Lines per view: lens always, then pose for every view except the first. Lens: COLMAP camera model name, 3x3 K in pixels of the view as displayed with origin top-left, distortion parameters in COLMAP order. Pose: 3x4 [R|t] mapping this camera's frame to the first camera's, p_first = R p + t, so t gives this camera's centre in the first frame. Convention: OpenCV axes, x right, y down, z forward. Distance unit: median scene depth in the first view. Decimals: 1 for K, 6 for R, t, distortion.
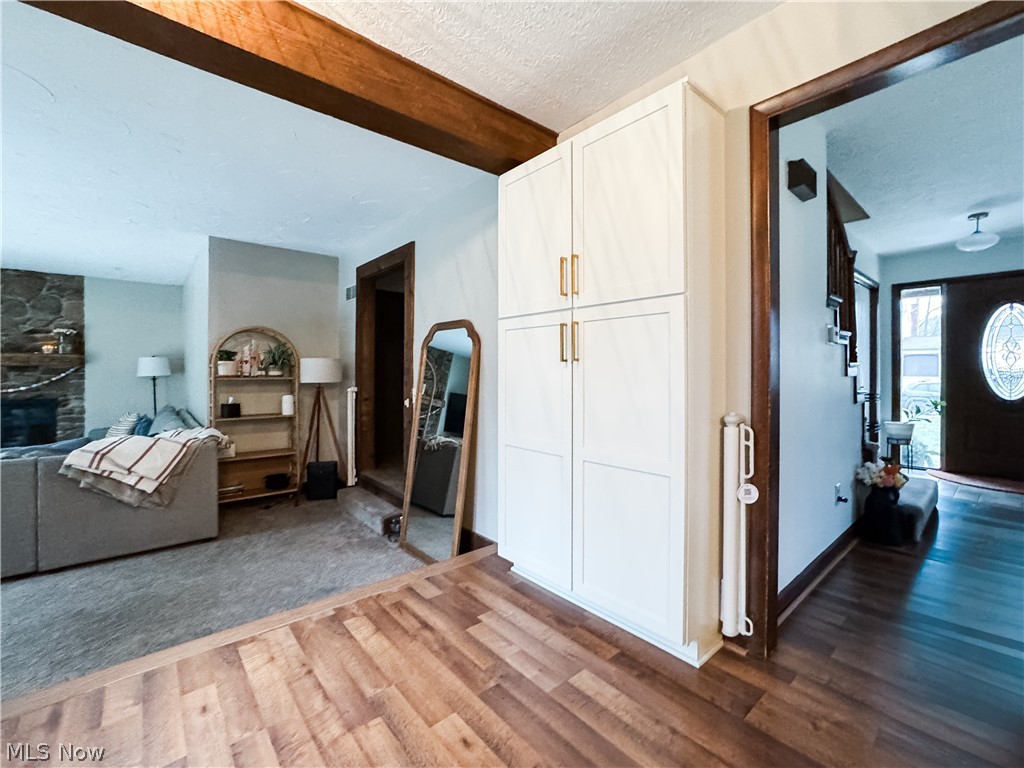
lens RADIAL K [[428.5, 0, 508.8], [0, 428.5, 375.8], [0, 0, 1]] dist [-0.035538, 0.014022]
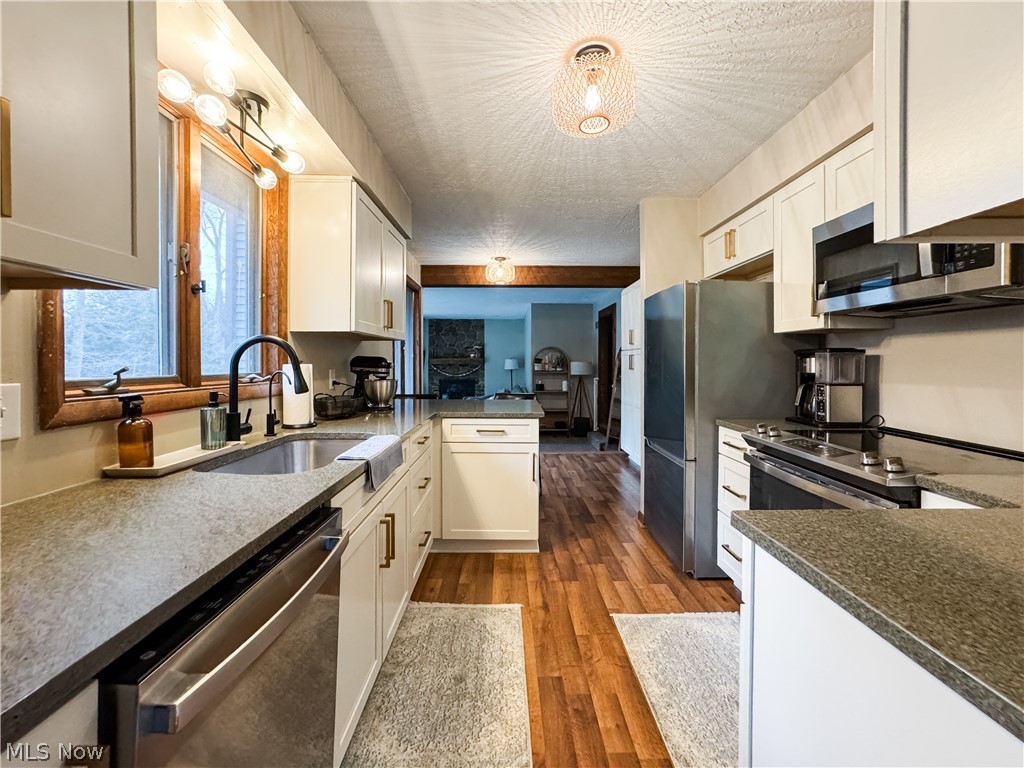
lens RADIAL K [[433.6, 0, 506.5], [0, 433.6, 358.6], [0, 0, 1]] dist [-0.037156, 0.017504]
pose [[0.754500, -0.004880, -0.656282, 0.572325], [-0.006311, 0.999872, -0.014692, -0.024753], [0.656270, 0.015227, 0.754373, -0.664074]]
